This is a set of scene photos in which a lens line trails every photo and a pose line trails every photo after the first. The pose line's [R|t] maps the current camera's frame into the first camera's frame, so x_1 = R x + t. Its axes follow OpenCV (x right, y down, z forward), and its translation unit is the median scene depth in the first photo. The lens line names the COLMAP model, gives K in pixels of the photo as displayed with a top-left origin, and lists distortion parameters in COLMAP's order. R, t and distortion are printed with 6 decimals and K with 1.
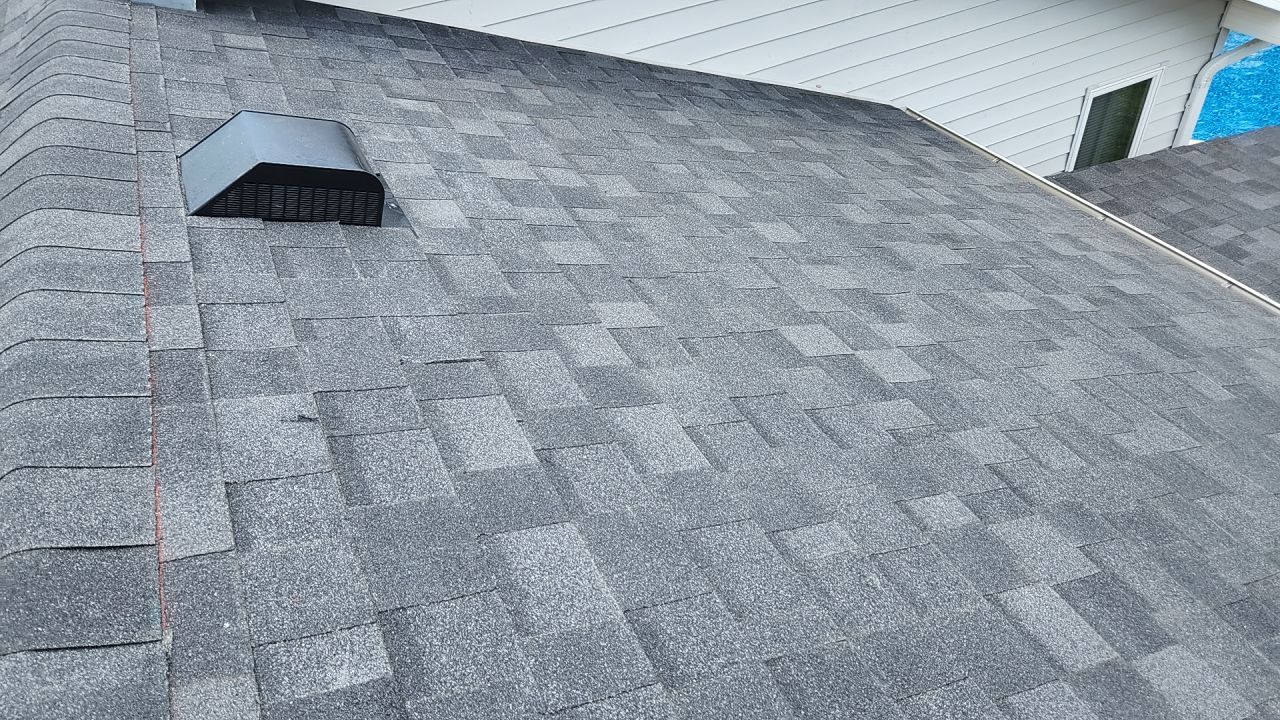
lens RADIAL K [[895.6, 0, 640.0], [0, 895.6, 360.0], [0, 0, 1]] dist [0.032936, -0.003338]
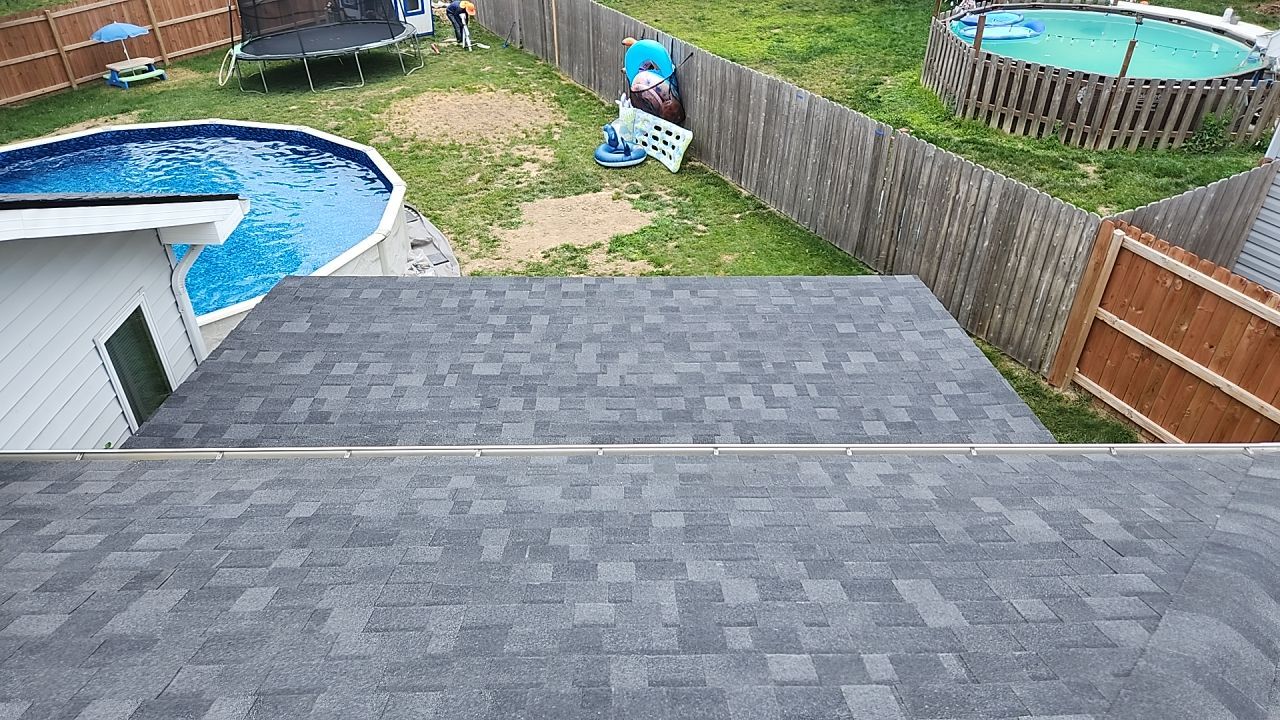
lens RADIAL K [[895.6, 0, 640.0], [0, 895.6, 360.0], [0, 0, 1]] dist [0.032936, -0.003338]
pose [[0.421803, -0.447605, 0.788500, -0.078028], [0.552456, 0.816449, 0.167938, -0.160795], [-0.718940, 0.364775, 0.591663, -0.038469]]
